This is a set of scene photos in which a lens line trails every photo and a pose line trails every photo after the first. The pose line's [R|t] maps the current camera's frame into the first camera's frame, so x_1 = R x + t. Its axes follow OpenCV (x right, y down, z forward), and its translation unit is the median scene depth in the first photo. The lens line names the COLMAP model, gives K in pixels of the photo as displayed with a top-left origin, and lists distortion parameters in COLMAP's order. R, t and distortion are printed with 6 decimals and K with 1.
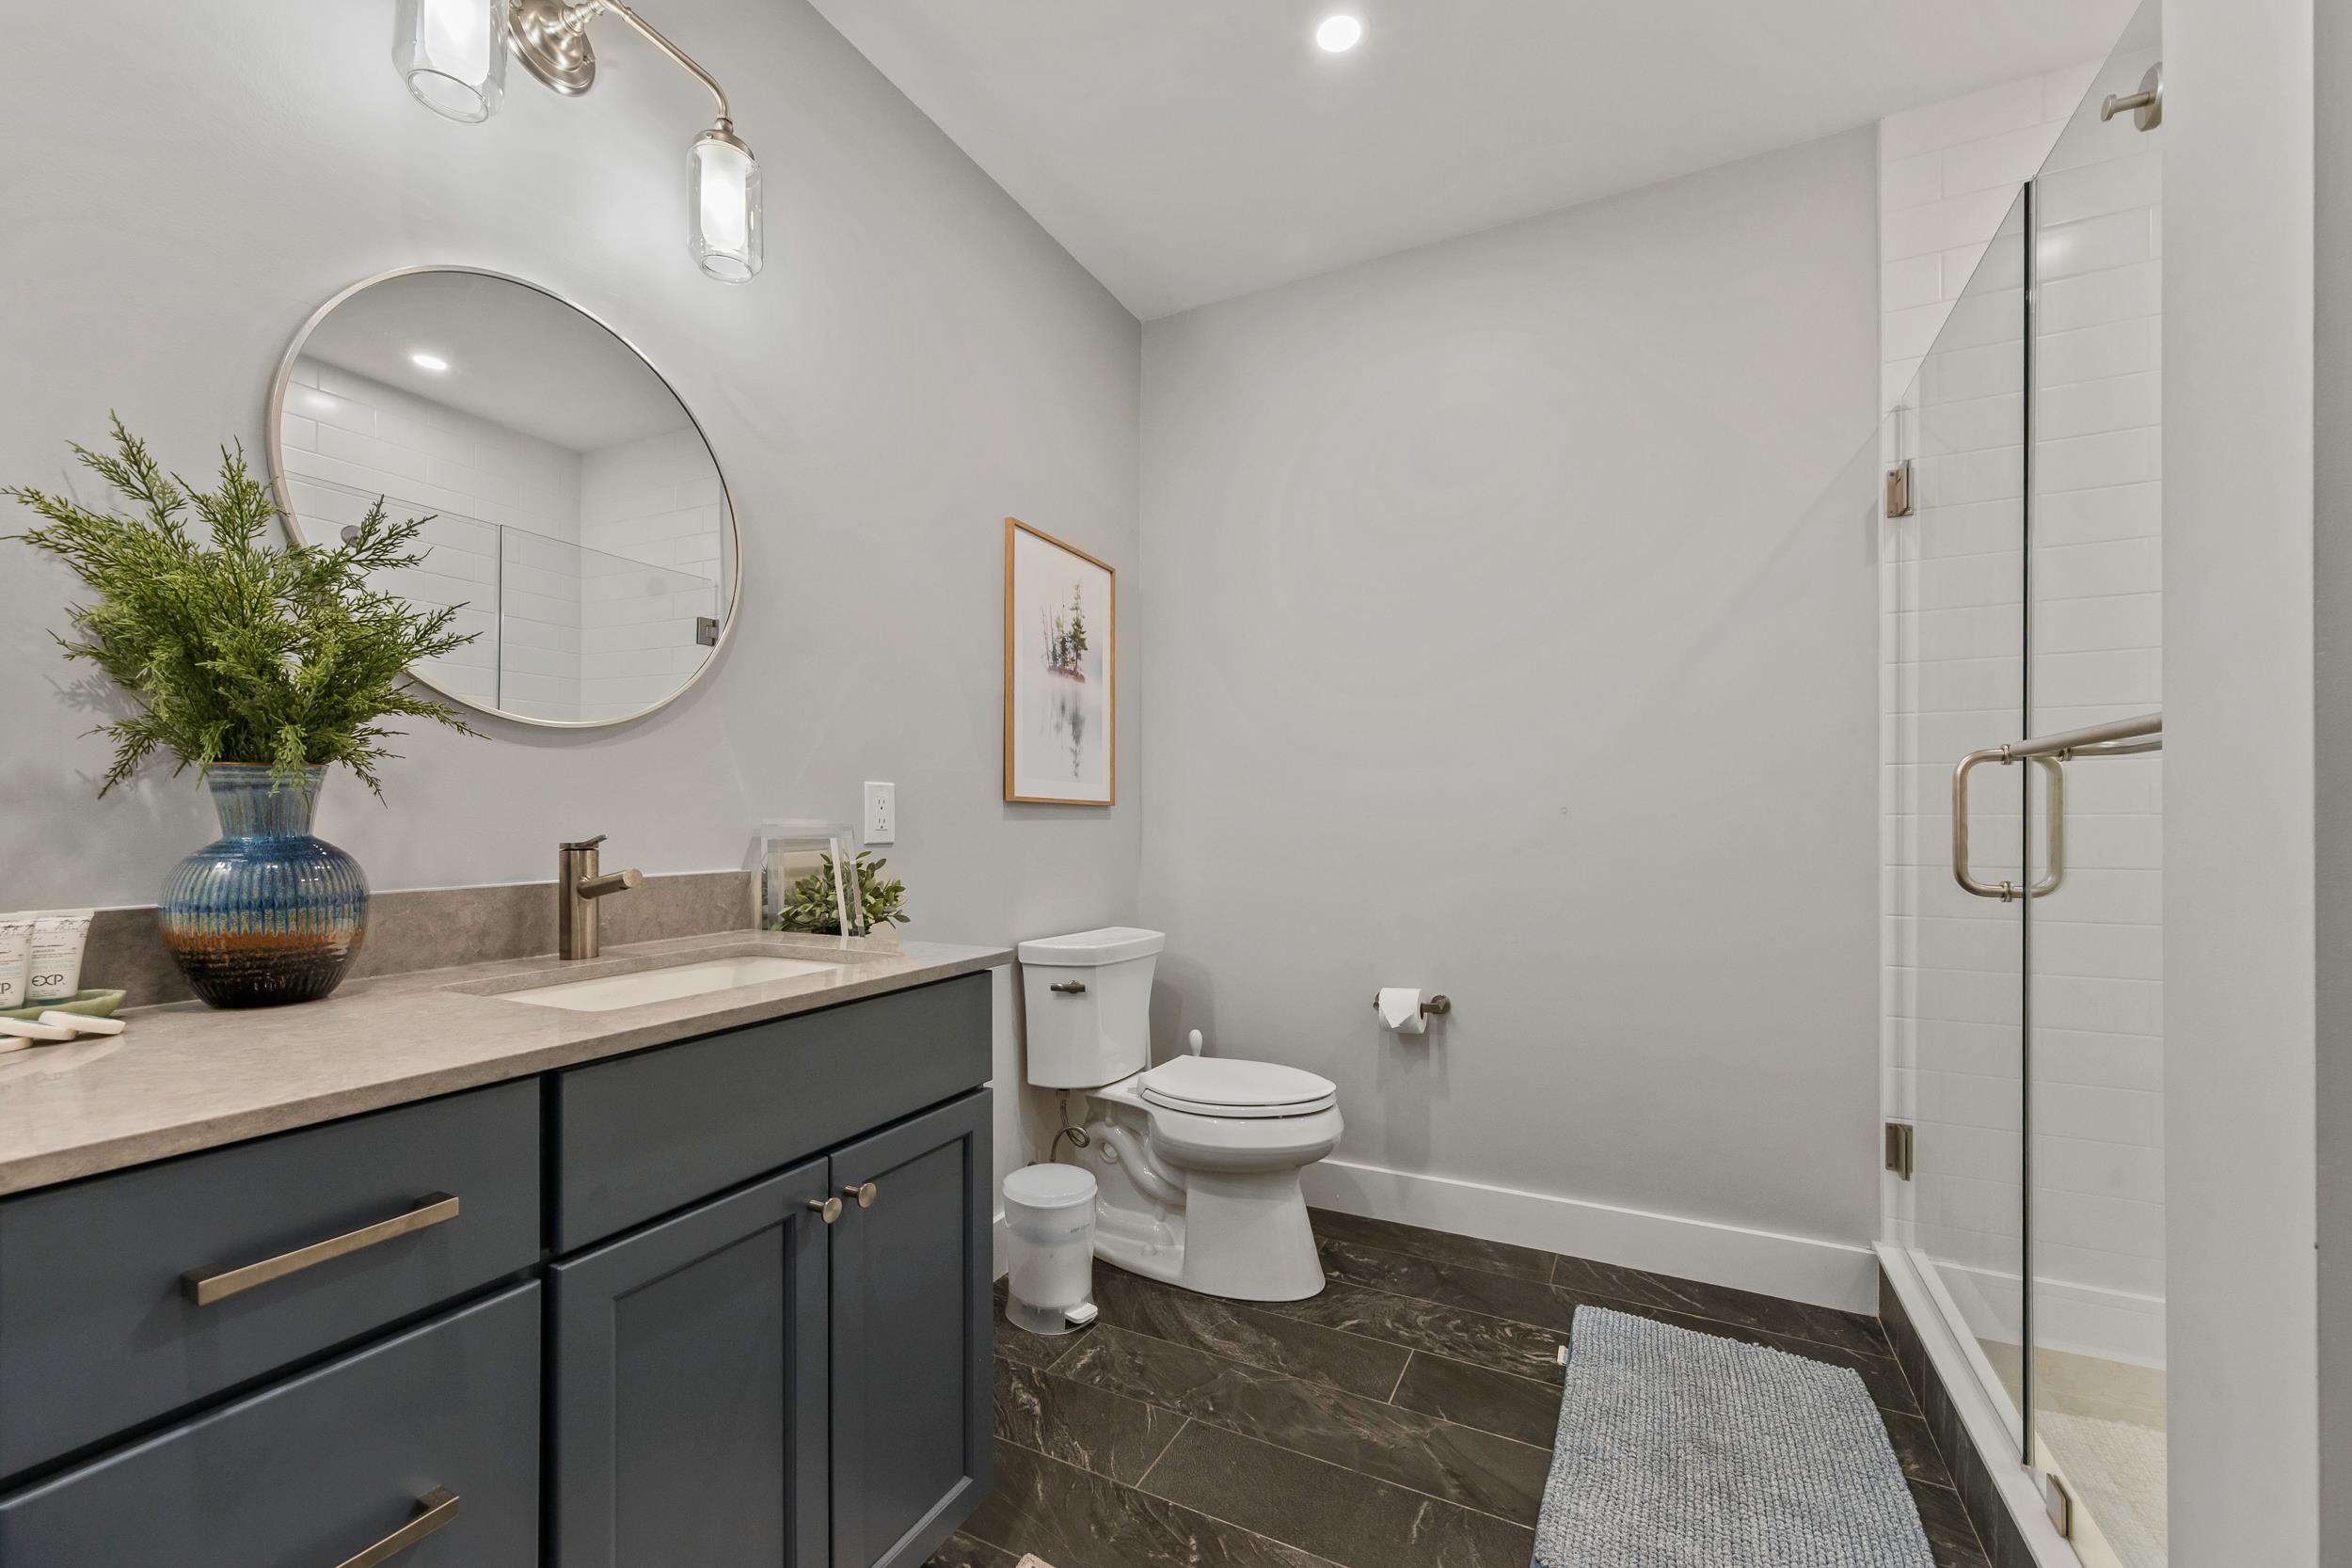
lens RADIAL K [[941.7, 0, 1187.7], [0, 941.7, 825.1], [0, 0, 1]] dist [-0.000384, 0.000126]
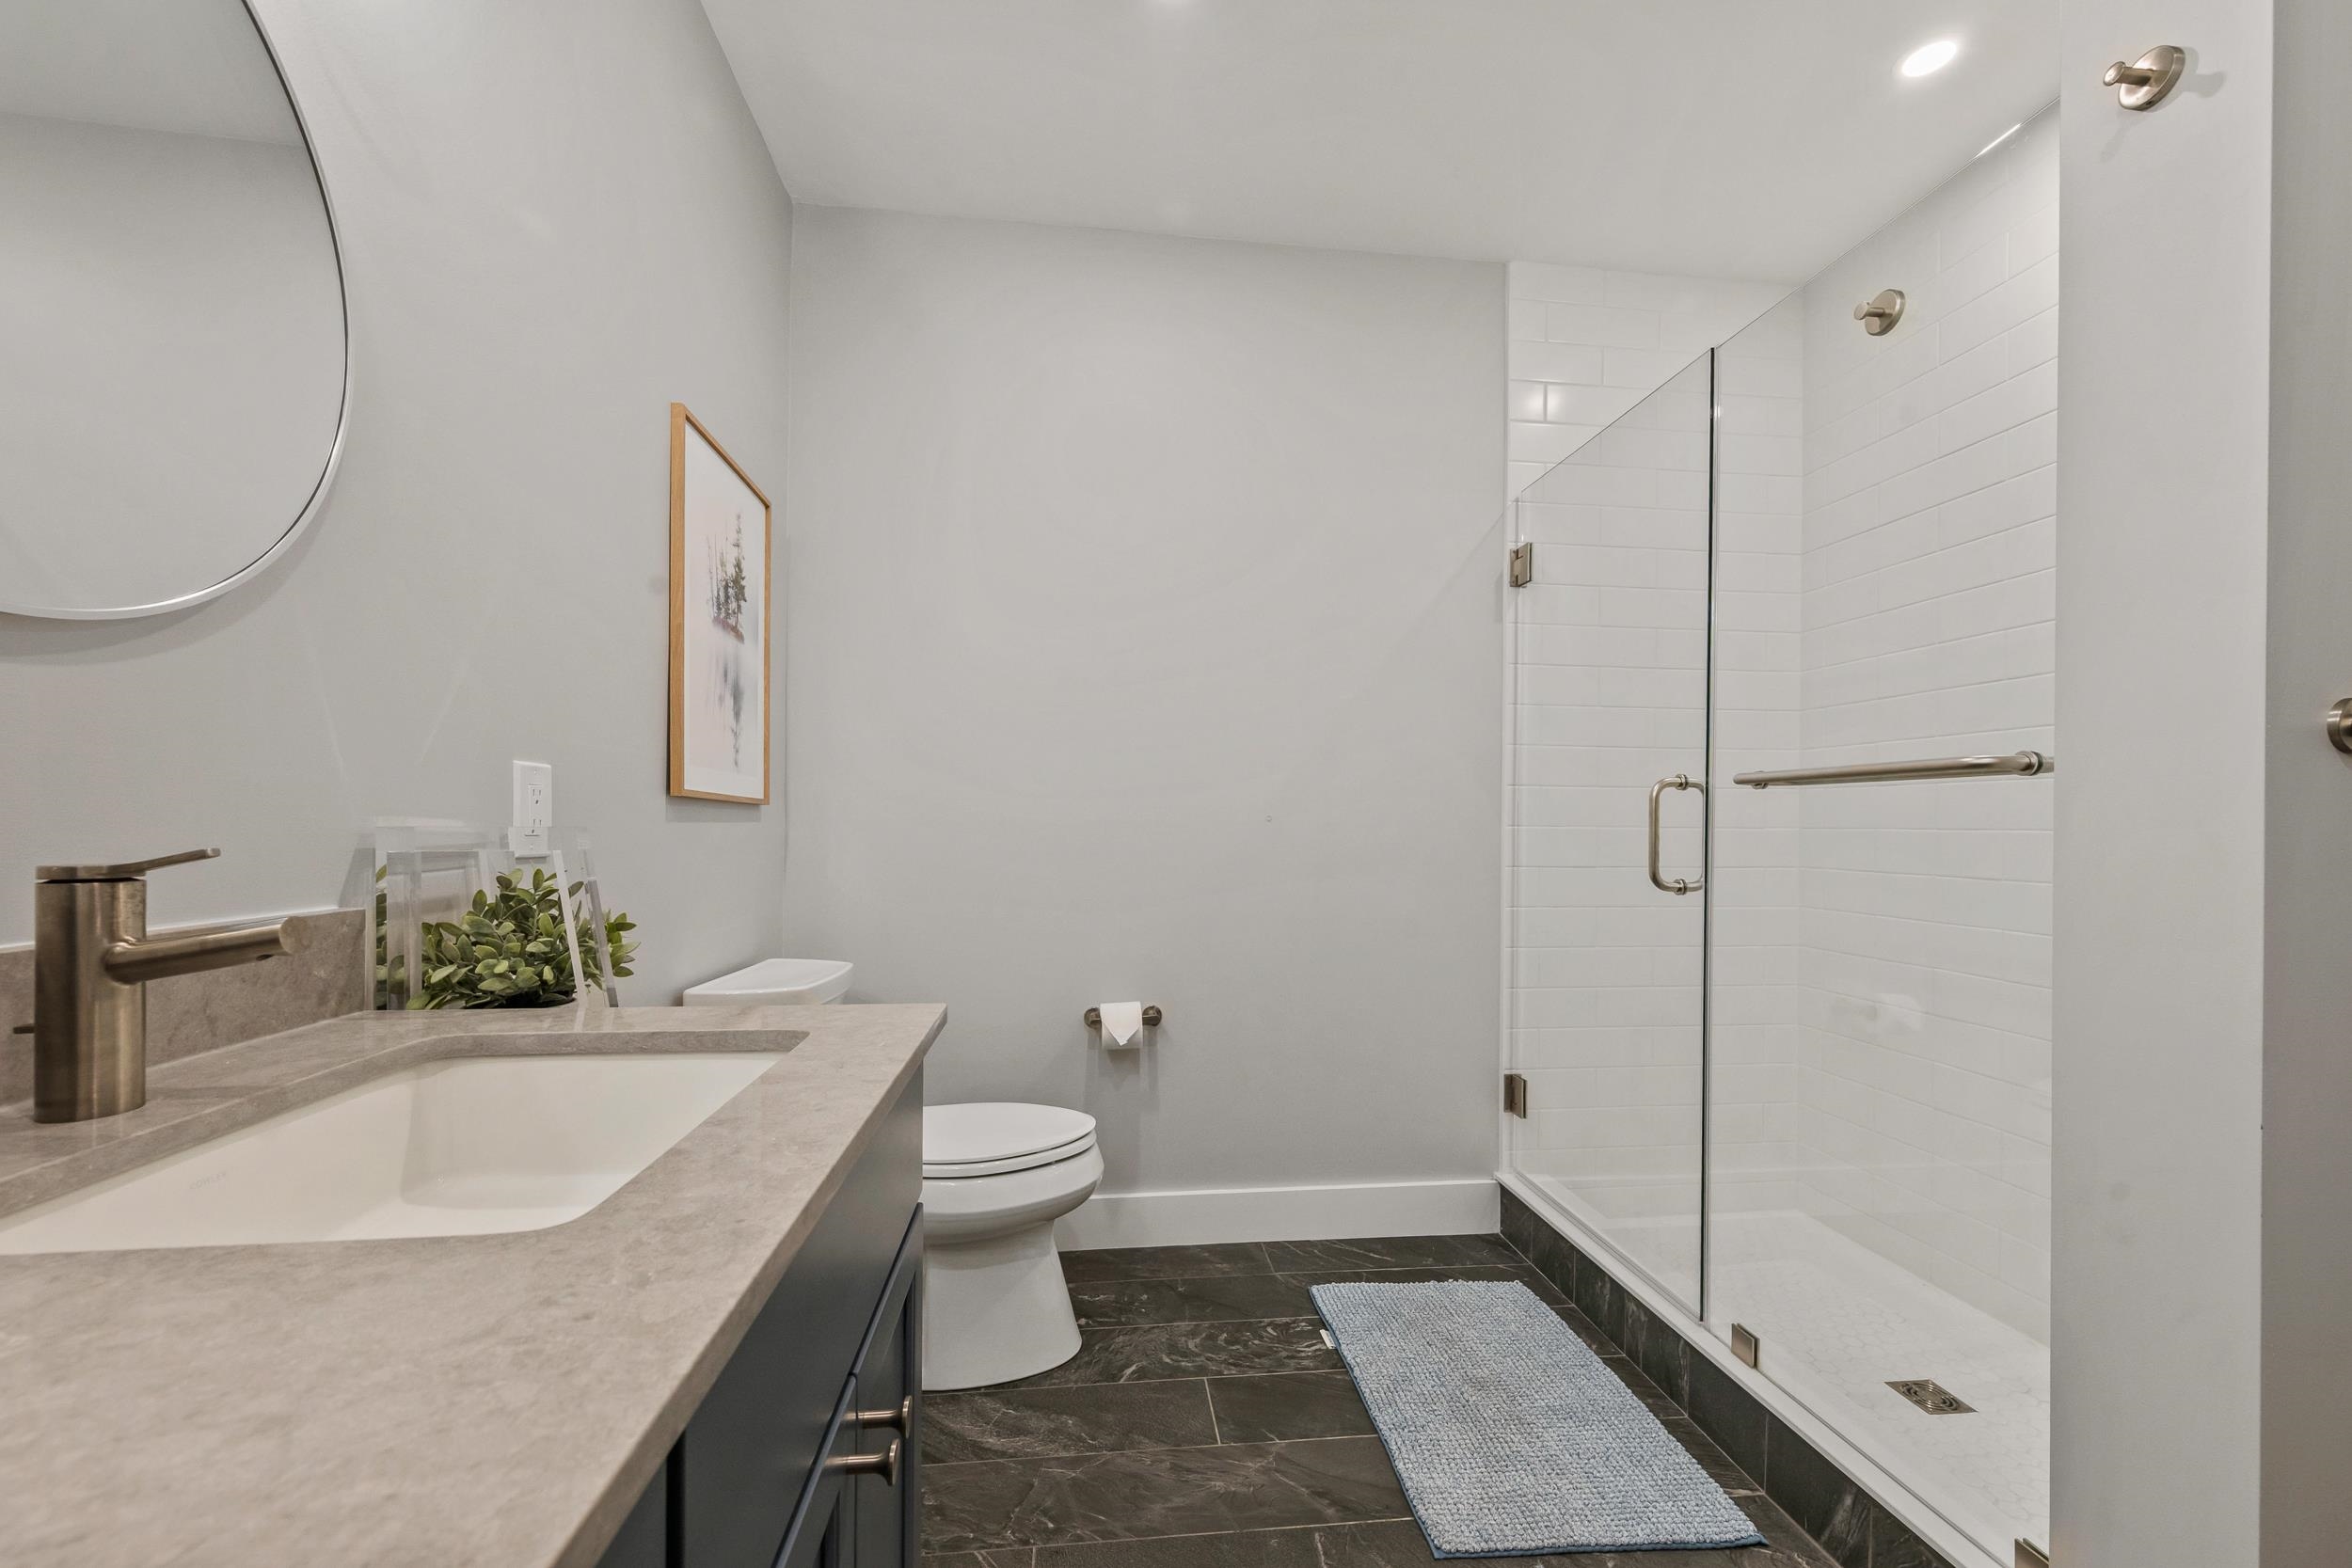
lens RADIAL K [[941.7, 0, 1185.0], [0, 941.7, 831.7], [0, 0, 1]] dist [-0.000384, 0.000126]
pose [[0.833404, 0.004961, 0.552642, -0.323967], [-0.006774, 0.999976, 0.001240, -0.001773], [-0.552623, -0.004777, 0.833418, 0.222372]]
